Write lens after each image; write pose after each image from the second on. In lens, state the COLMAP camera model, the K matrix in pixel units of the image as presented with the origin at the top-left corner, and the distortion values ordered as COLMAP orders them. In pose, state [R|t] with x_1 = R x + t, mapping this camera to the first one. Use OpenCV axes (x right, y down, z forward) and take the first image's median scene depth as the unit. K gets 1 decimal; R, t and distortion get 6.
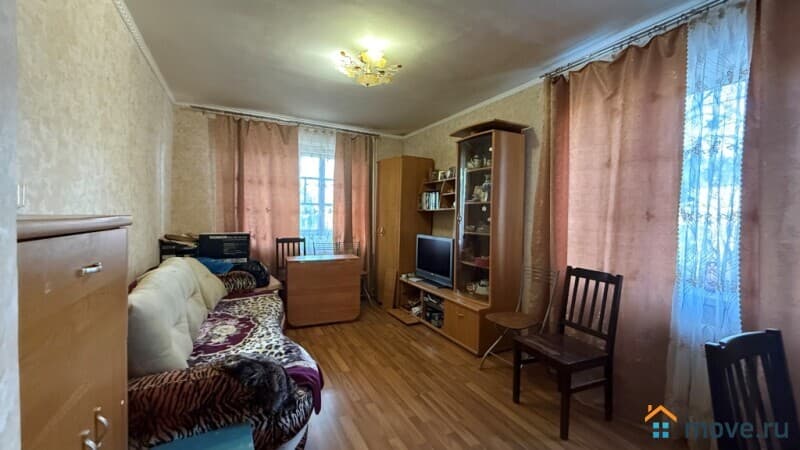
lens RADIAL K [[316.1, 0, 396.8], [0, 316.1, 223.9], [0, 0, 1]] dist [0.000306, 0.000146]
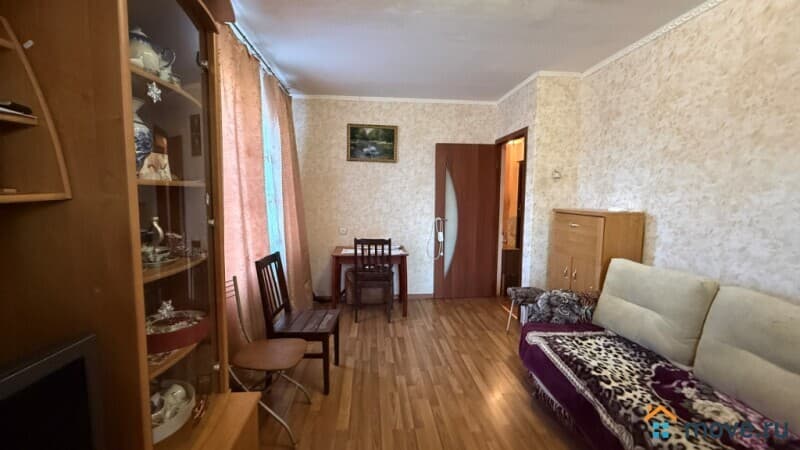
lens RADIAL K [[316.1, 0, 396.8], [0, 316.1, 223.9], [0, 0, 1]] dist [0.000306, 0.000146]
pose [[-0.924130, -0.064320, 0.376625, -0.185866], [-0.019962, 0.992510, 0.120520, -0.103978], [-0.381556, 0.103858, -0.918493, 1.934996]]
